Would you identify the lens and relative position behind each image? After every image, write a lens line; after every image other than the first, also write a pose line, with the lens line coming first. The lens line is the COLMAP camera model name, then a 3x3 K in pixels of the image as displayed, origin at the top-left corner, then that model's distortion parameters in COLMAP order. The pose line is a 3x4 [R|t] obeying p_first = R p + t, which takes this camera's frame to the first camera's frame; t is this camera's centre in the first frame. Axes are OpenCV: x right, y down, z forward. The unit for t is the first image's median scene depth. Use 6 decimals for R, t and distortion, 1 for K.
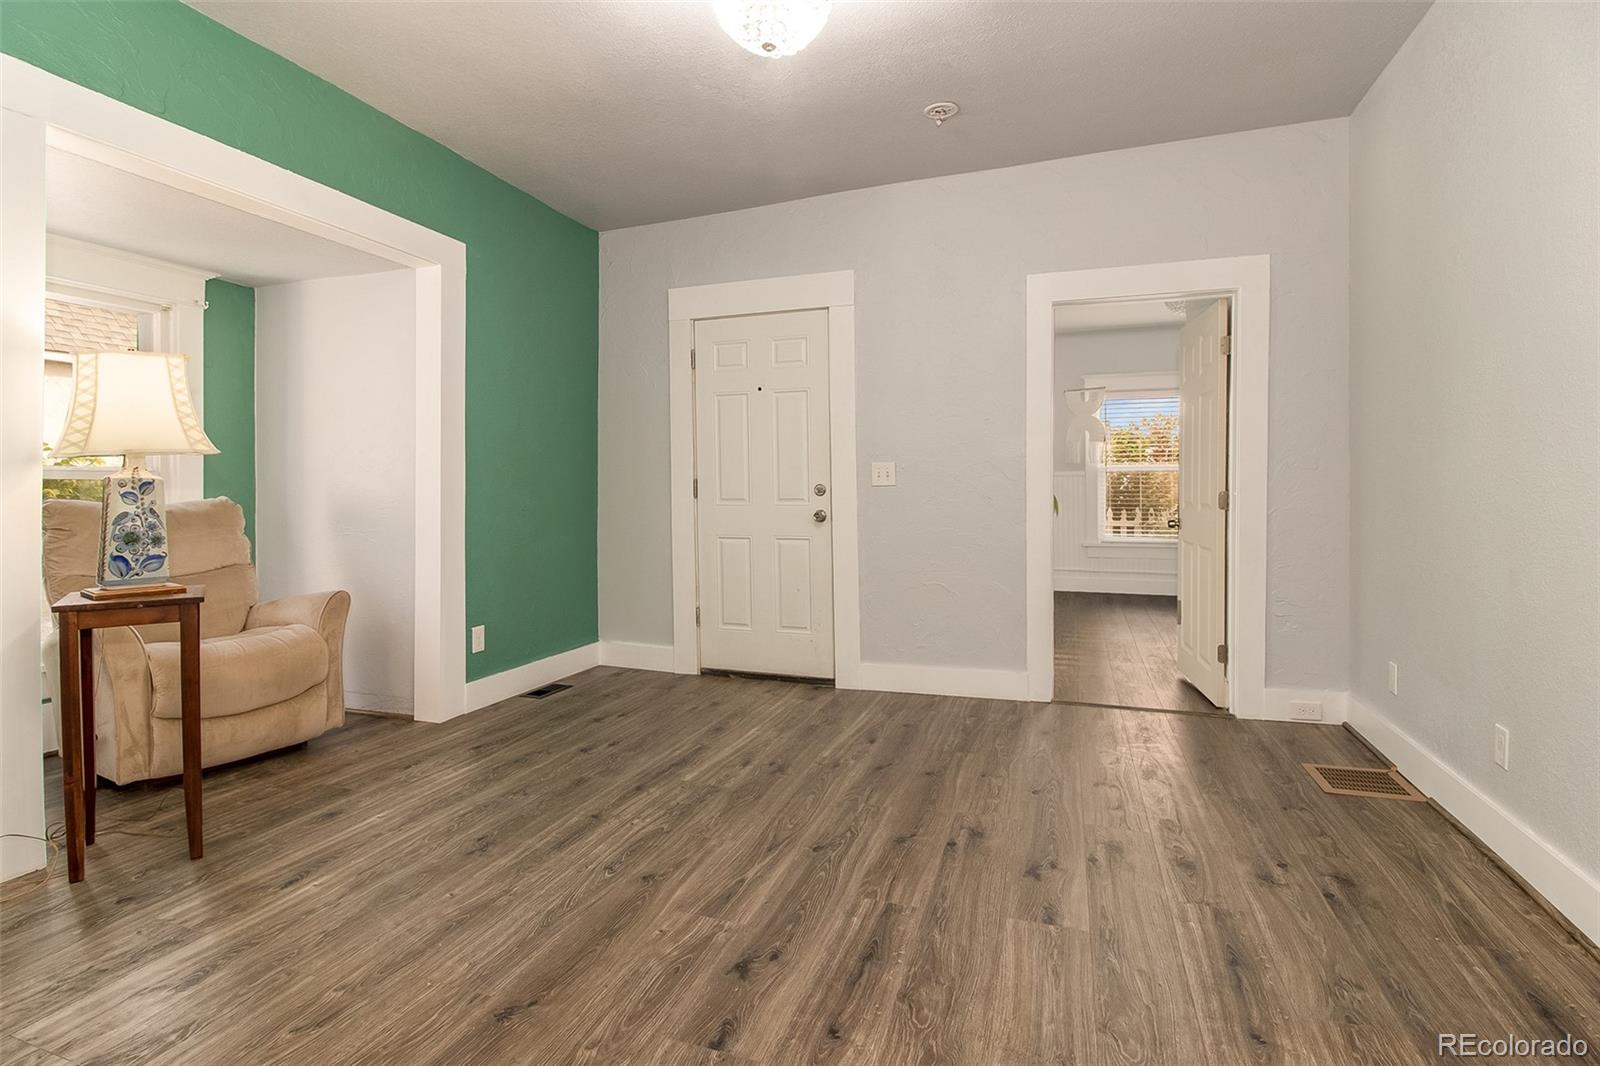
lens RADIAL K [[759.6, 0, 753.9], [0, 759.6, 489.3], [0, 0, 1]] dist [-0.018722, -0.000493]
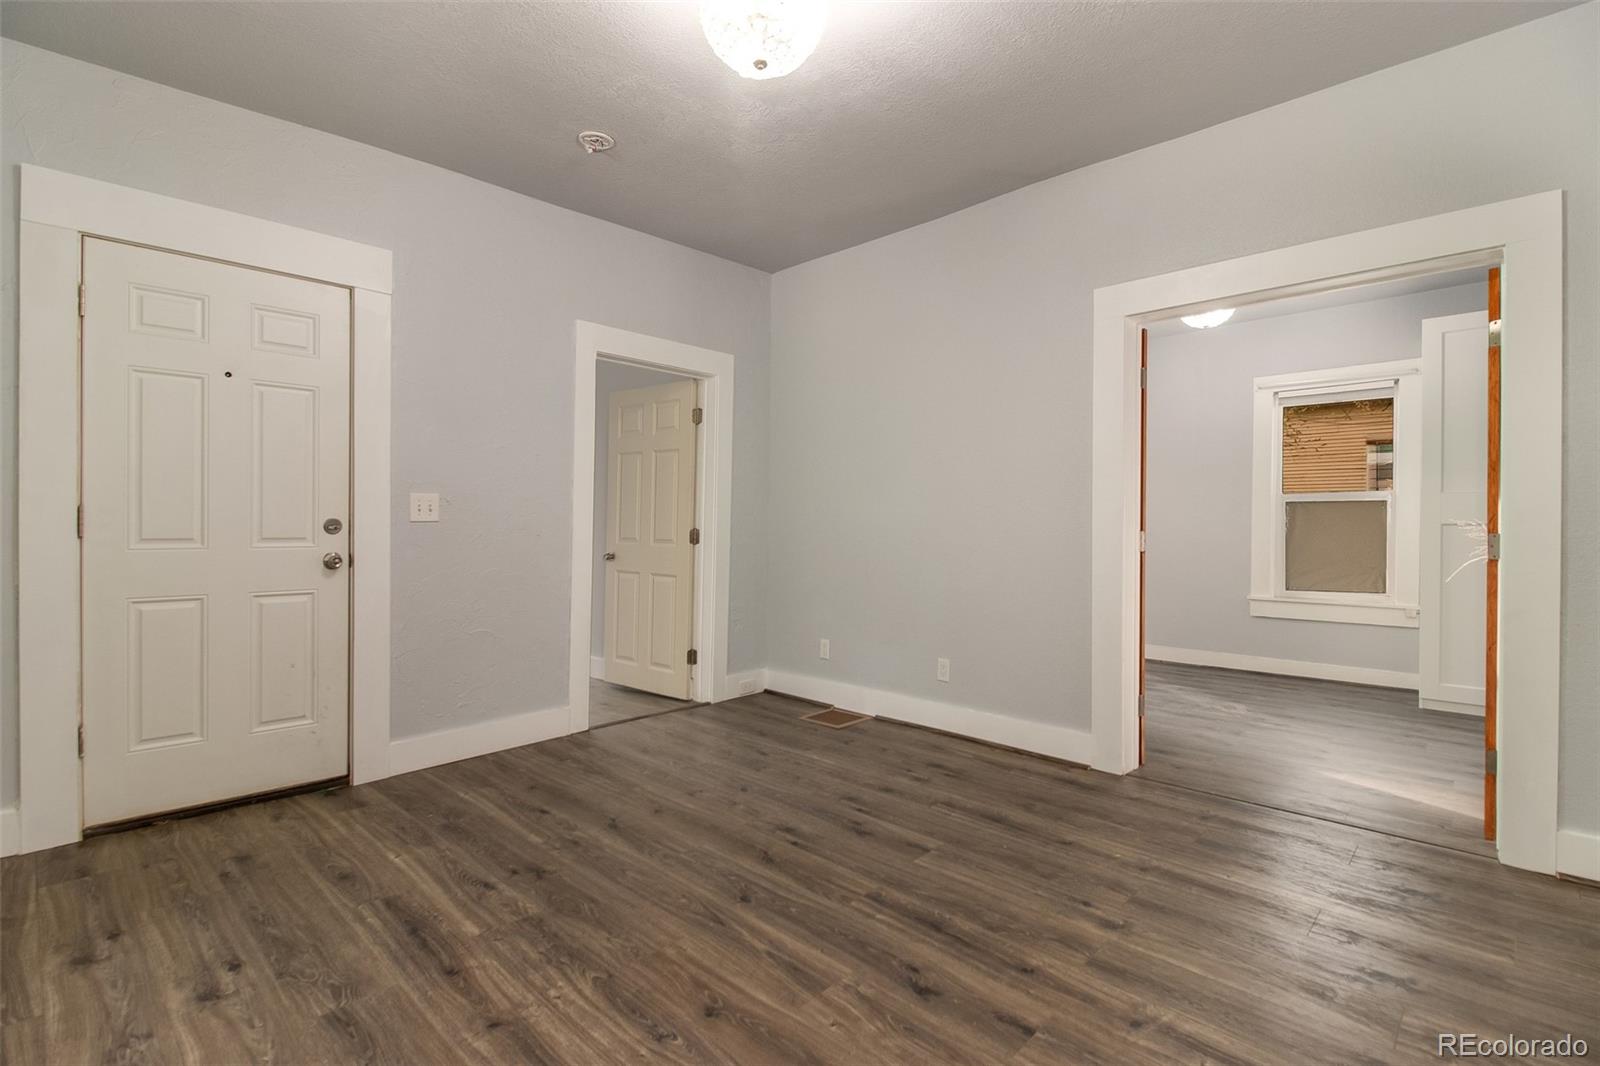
lens RADIAL K [[771.6, 0, 755.9], [0, 771.6, 509.5], [0, 0, 1]] dist [0.015010, -0.018959]
pose [[0.409615, 0.027193, 0.911853, -0.626096], [-0.008963, 0.999627, -0.025784, 0.001788], [-0.912215, 0.002389, 0.409706, 0.439811]]
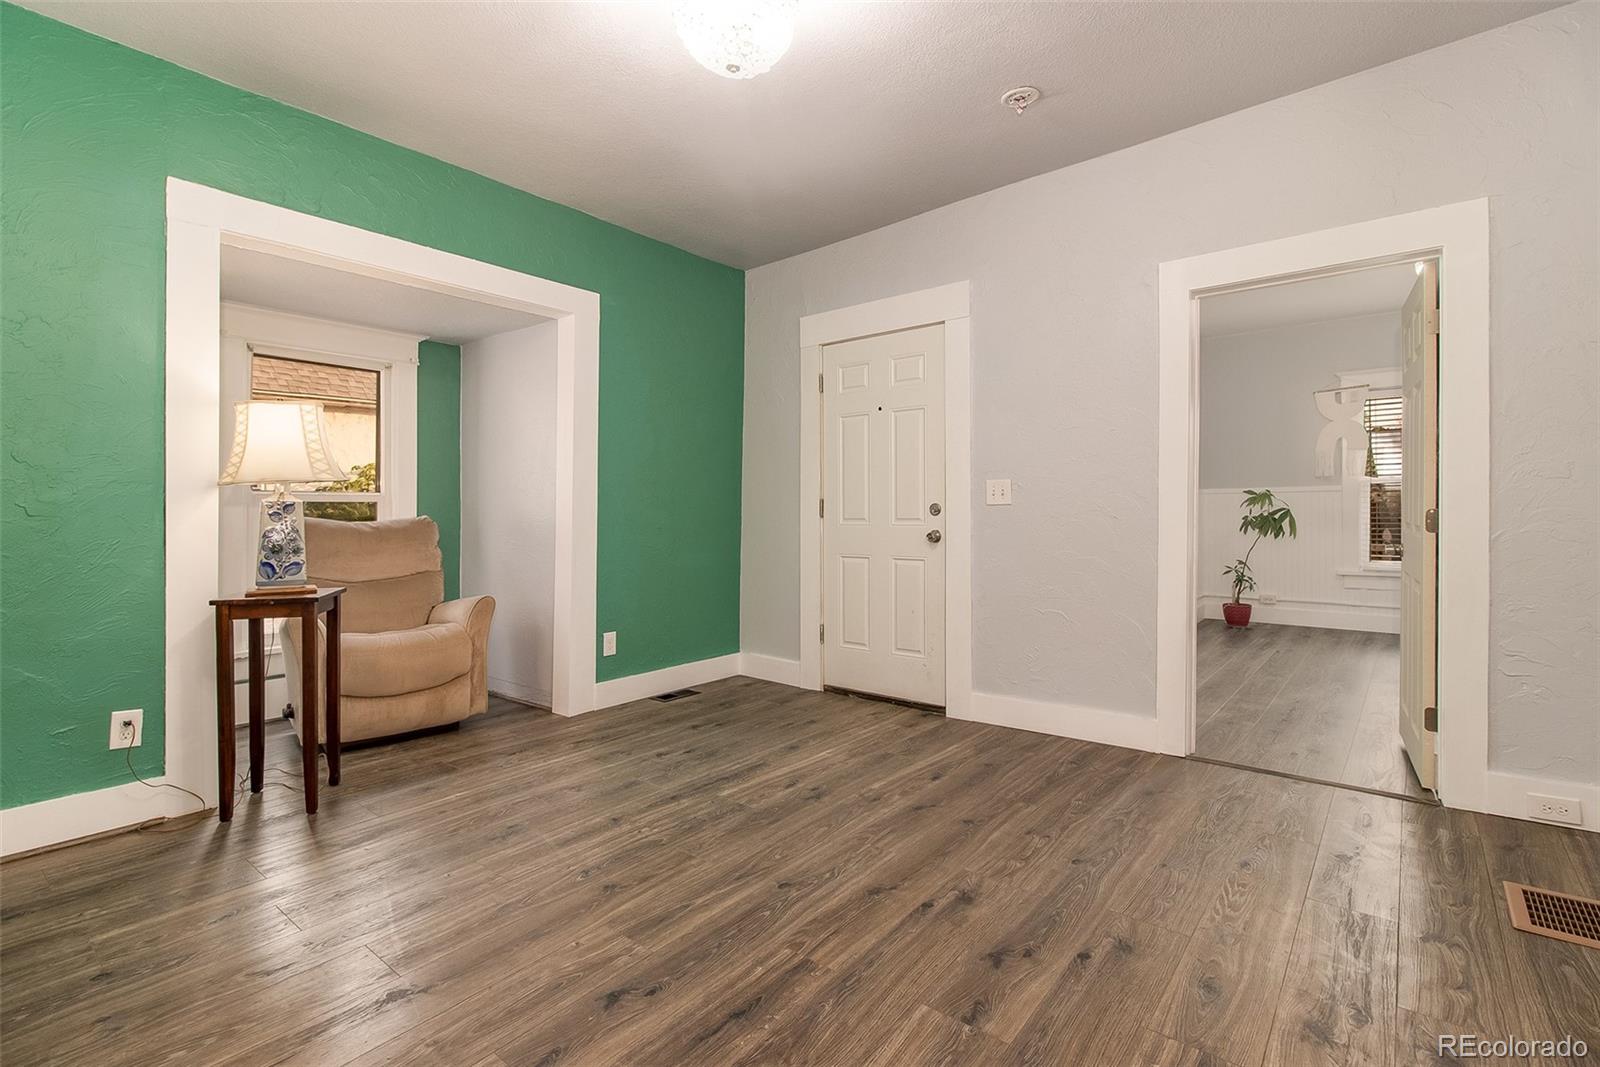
lens RADIAL K [[720.0, 0, 777.0], [0, 720.0, 493.6], [0, 0, 1]] dist [0.010414, -0.009927]
pose [[0.947581, -0.008215, -0.319410, 0.281196], [0.002148, 0.999811, -0.019339, -0.002967], [0.319509, 0.017639, 0.947419, 0.091623]]
